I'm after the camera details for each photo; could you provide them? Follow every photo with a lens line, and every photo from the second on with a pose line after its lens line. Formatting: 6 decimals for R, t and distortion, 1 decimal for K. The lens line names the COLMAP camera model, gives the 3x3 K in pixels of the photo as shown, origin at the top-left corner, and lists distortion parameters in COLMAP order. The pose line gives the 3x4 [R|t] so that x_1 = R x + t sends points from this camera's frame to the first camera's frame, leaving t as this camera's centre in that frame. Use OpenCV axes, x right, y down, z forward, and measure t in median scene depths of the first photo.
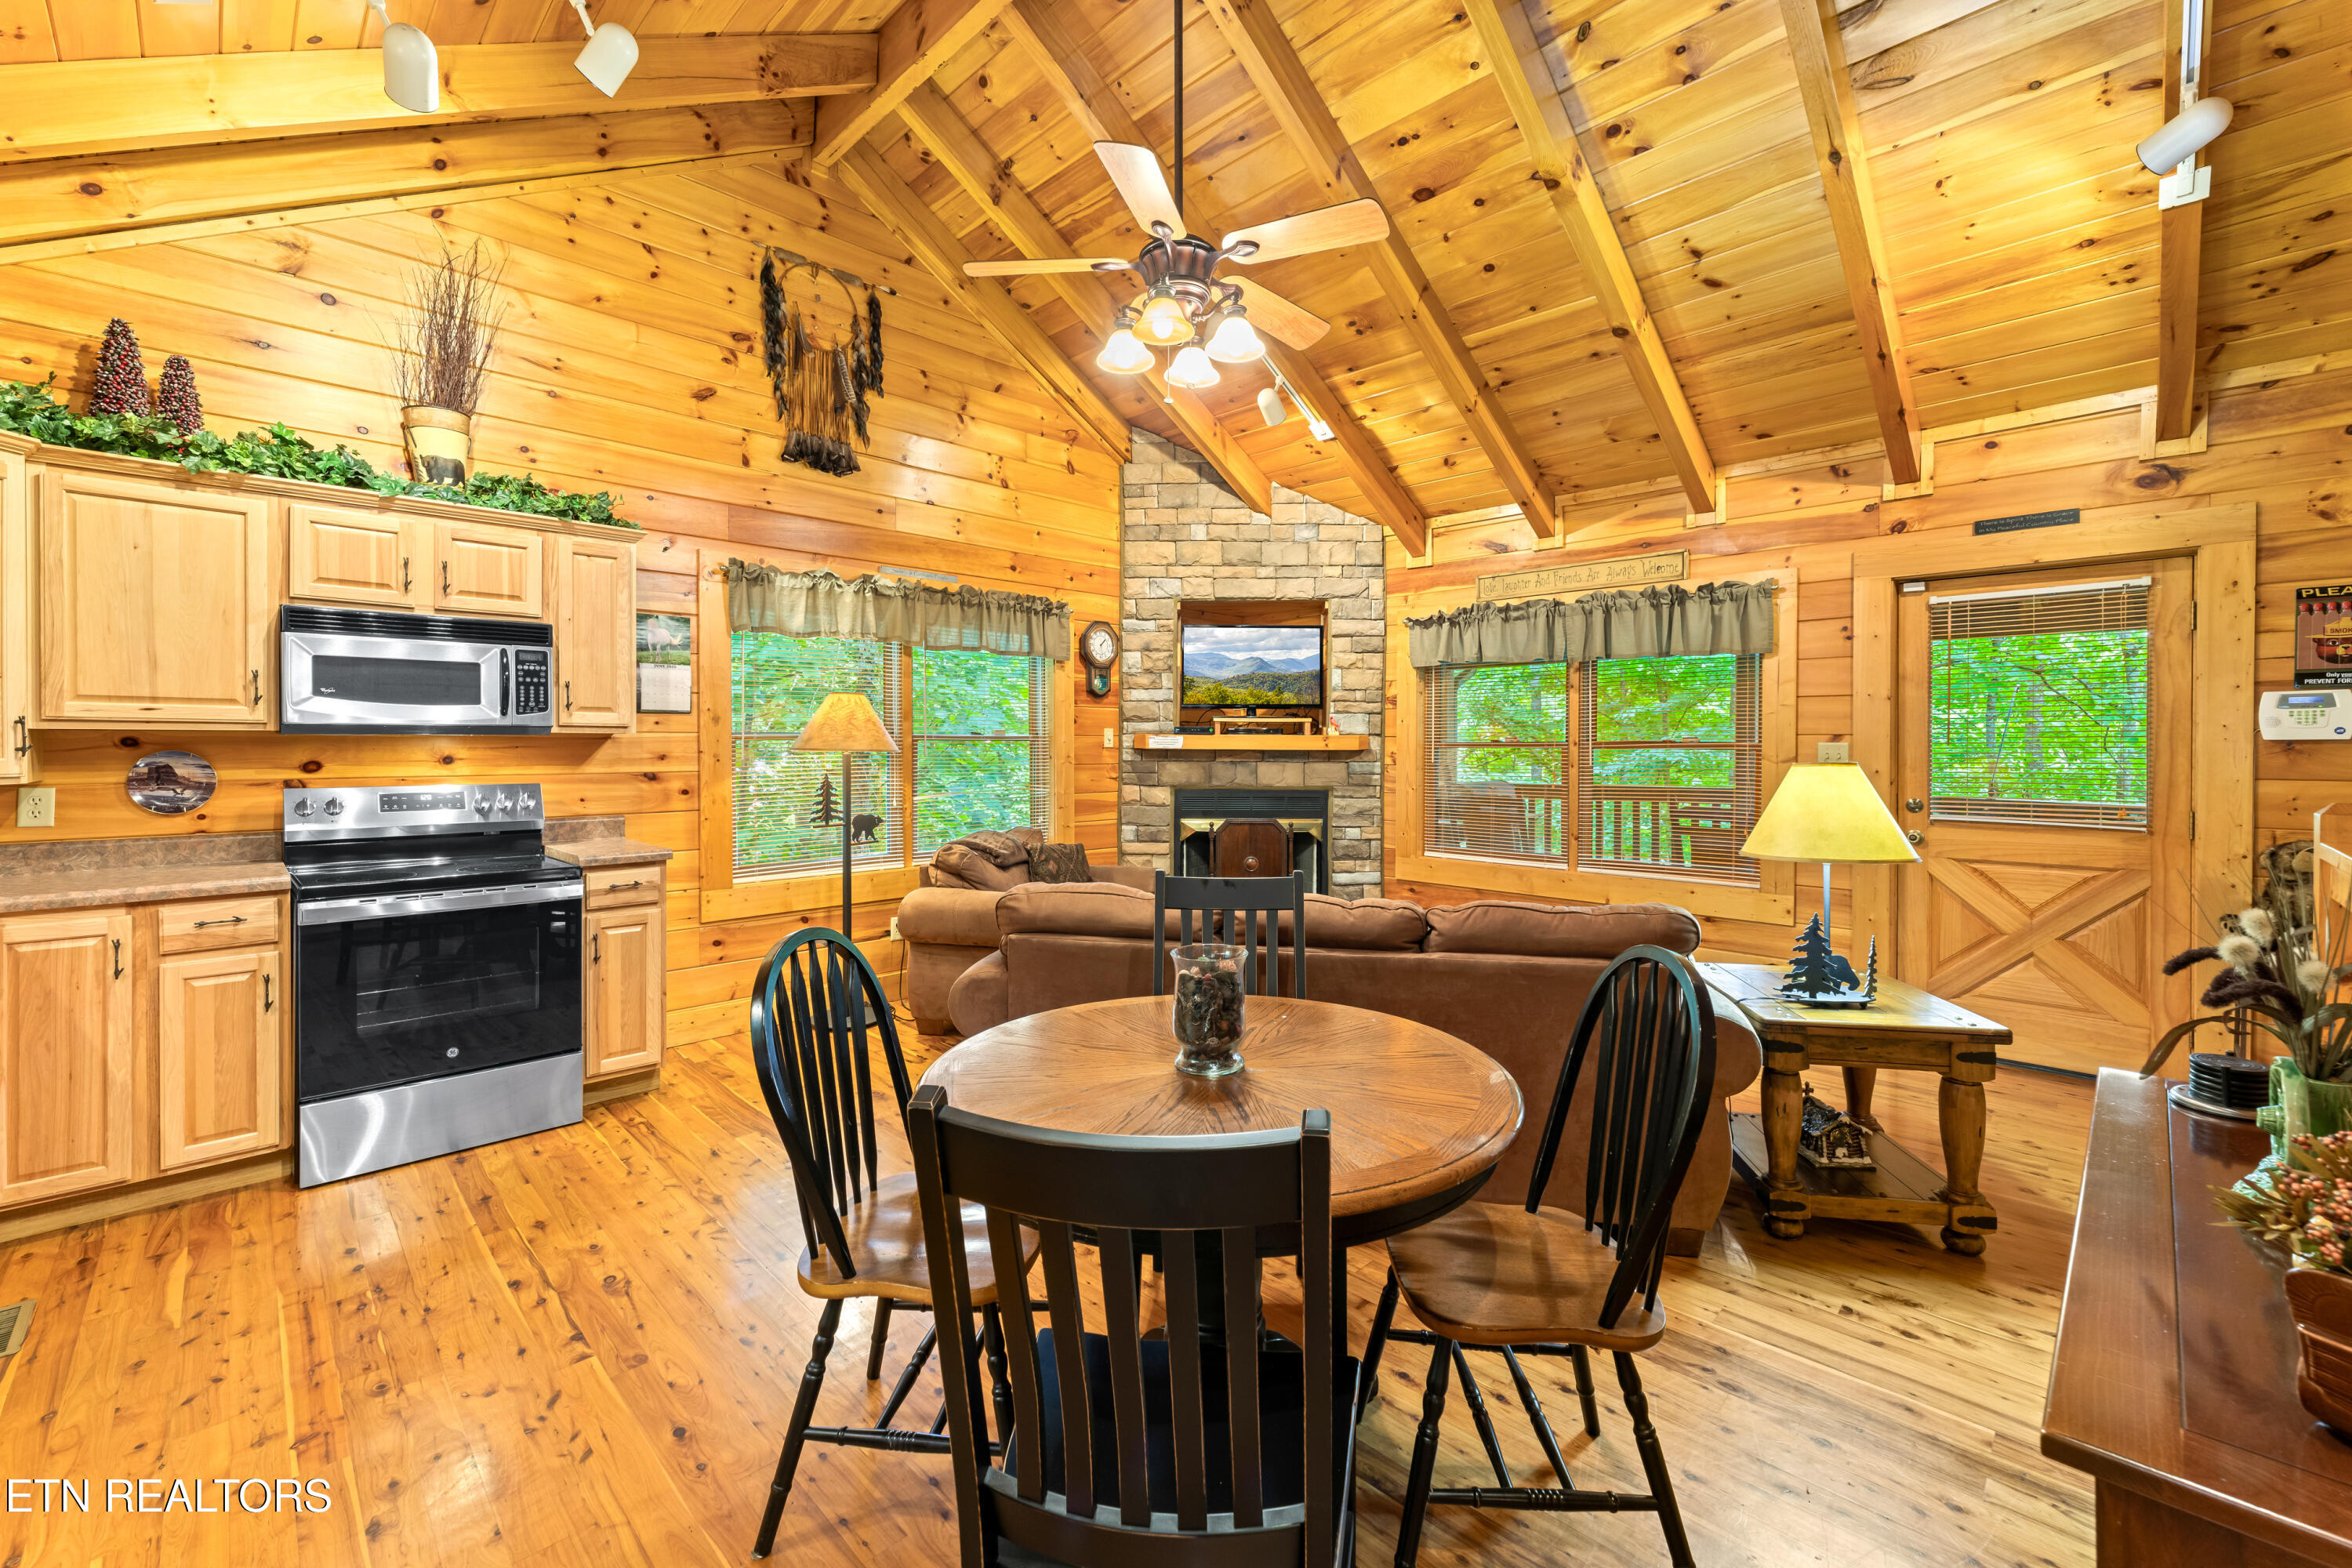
lens RADIAL K [[987.0, 0, 1177.0], [0, 987.0, 763.4], [0, 0, 1]] dist [0.000519, 0.000121]
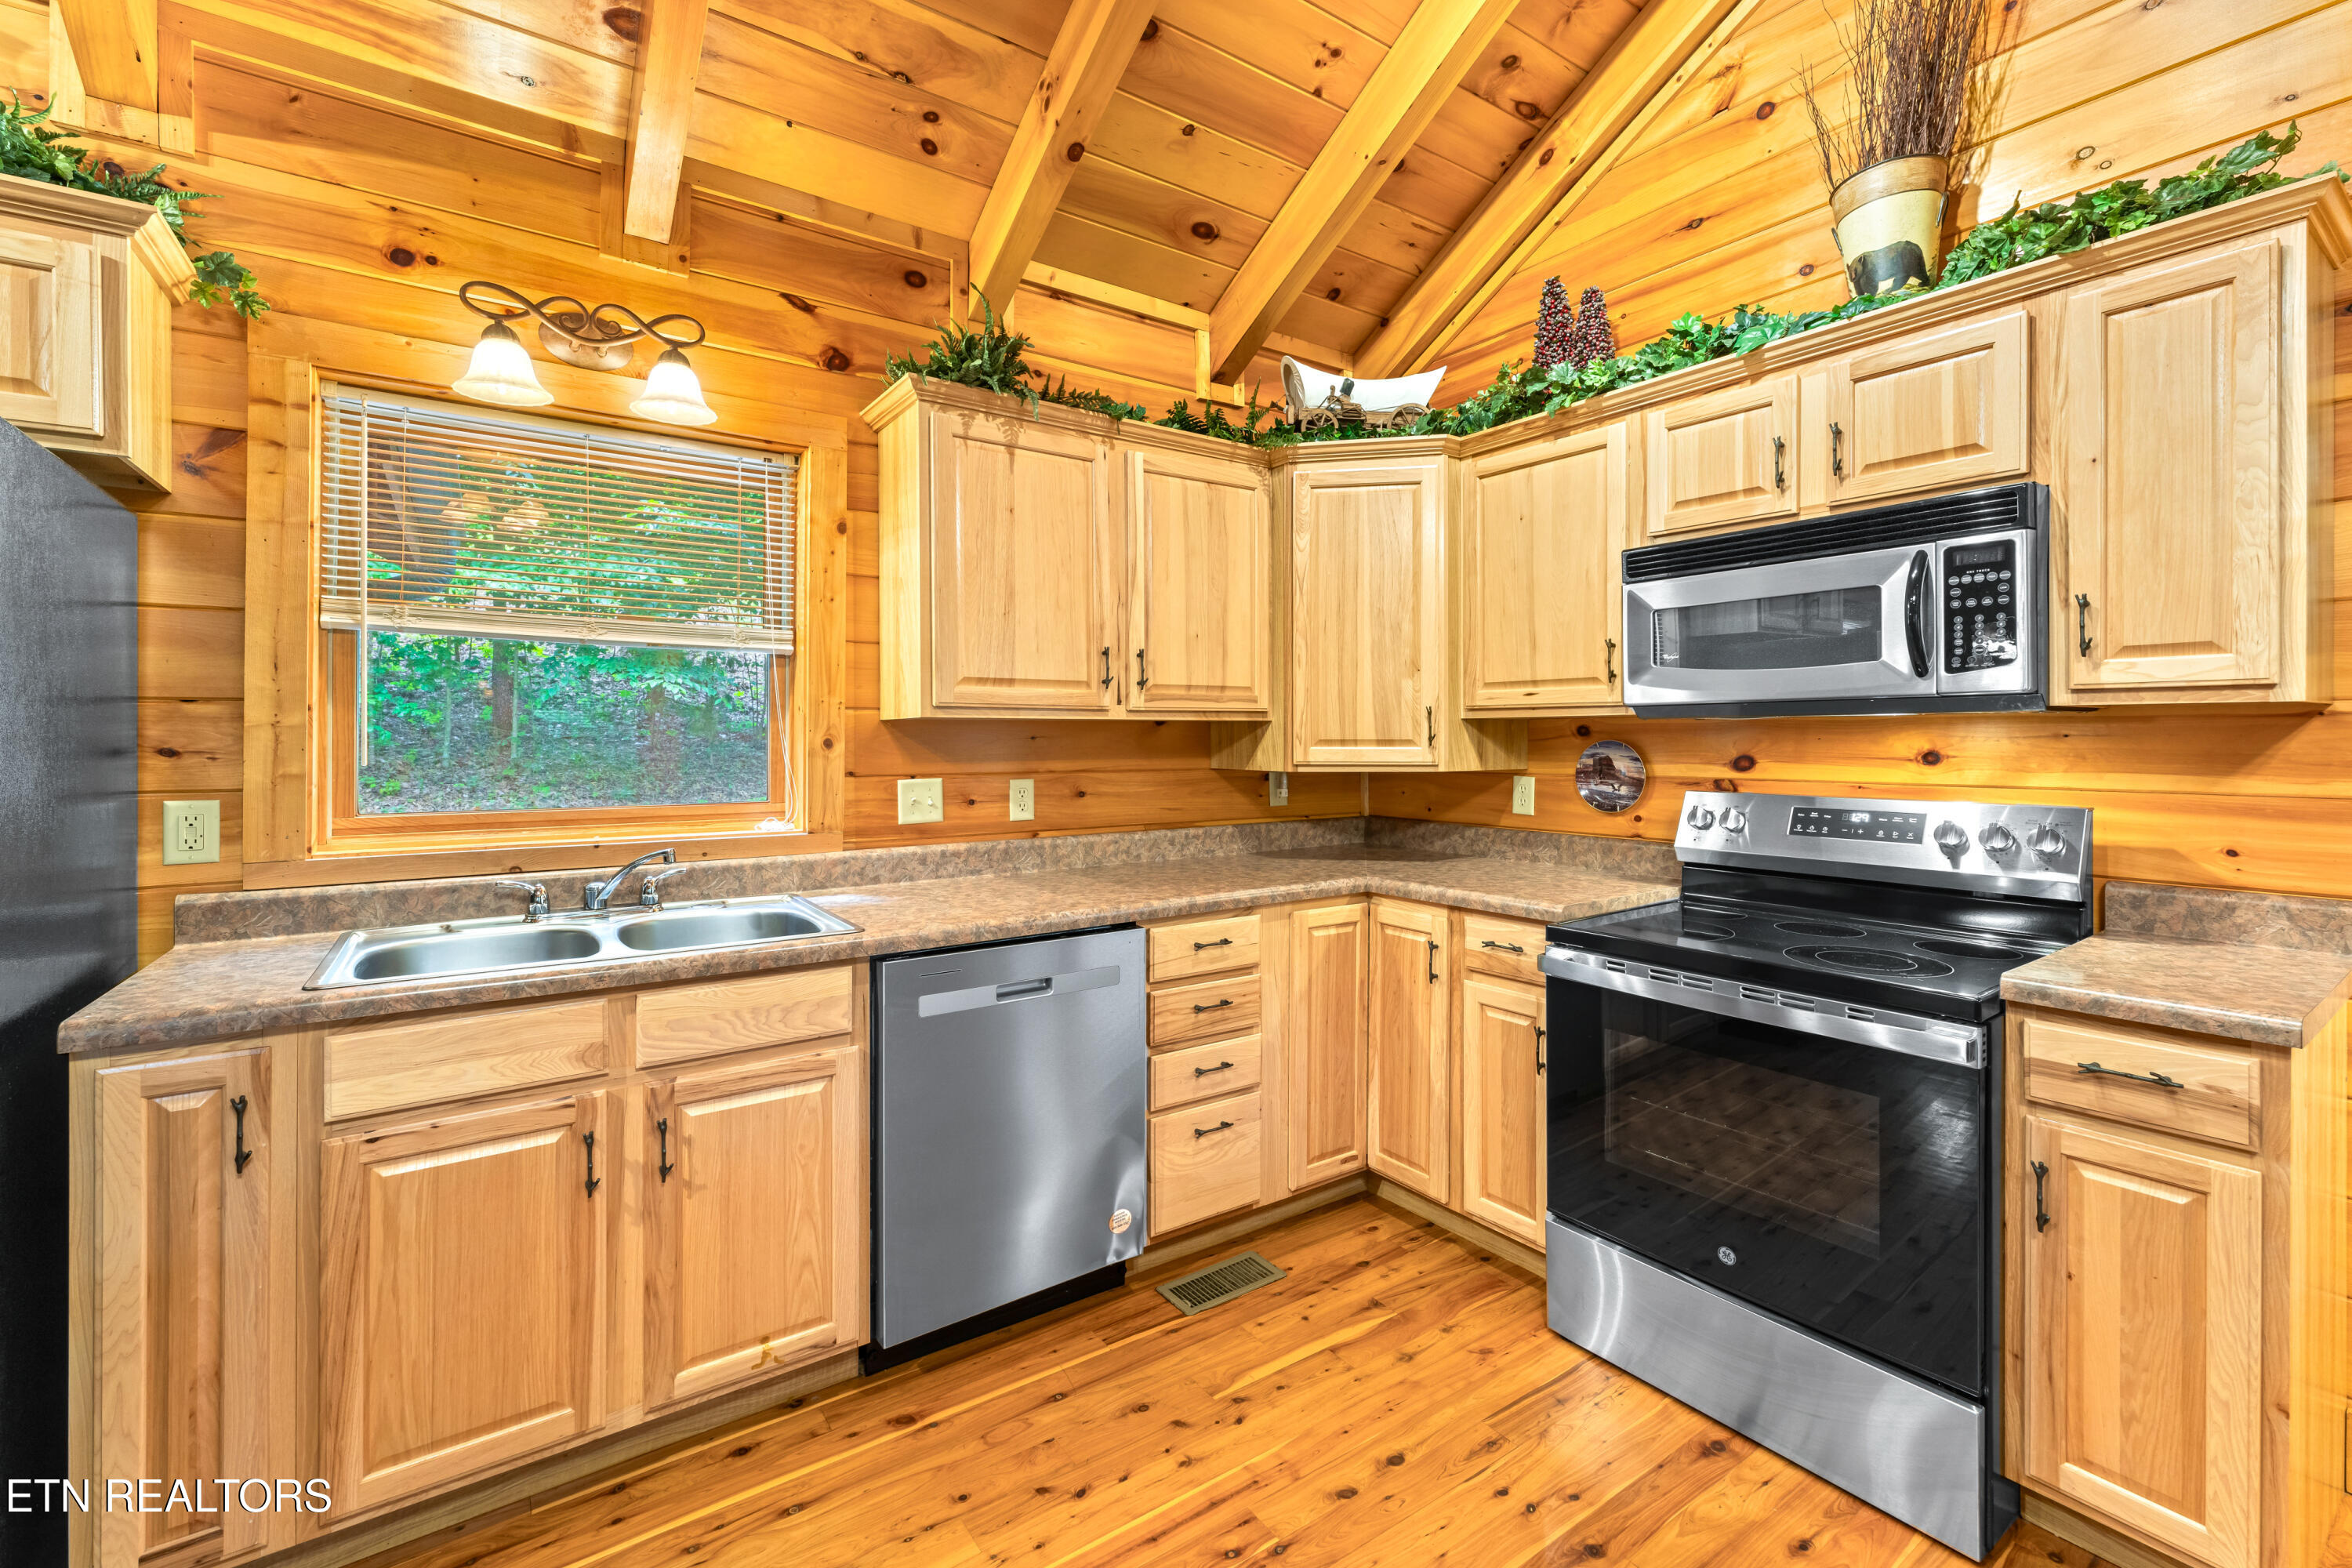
lens RADIAL K [[944.8, 0, 1167.5], [0, 944.8, 738.2], [0, 0, 1]] dist [-0.000084, 0.000072]
pose [[-0.164208, 0.001156, -0.986425, -0.099917], [-0.014906, 0.999882, 0.003653, -0.009824], [0.986313, 0.015303, -0.164172, 0.610010]]
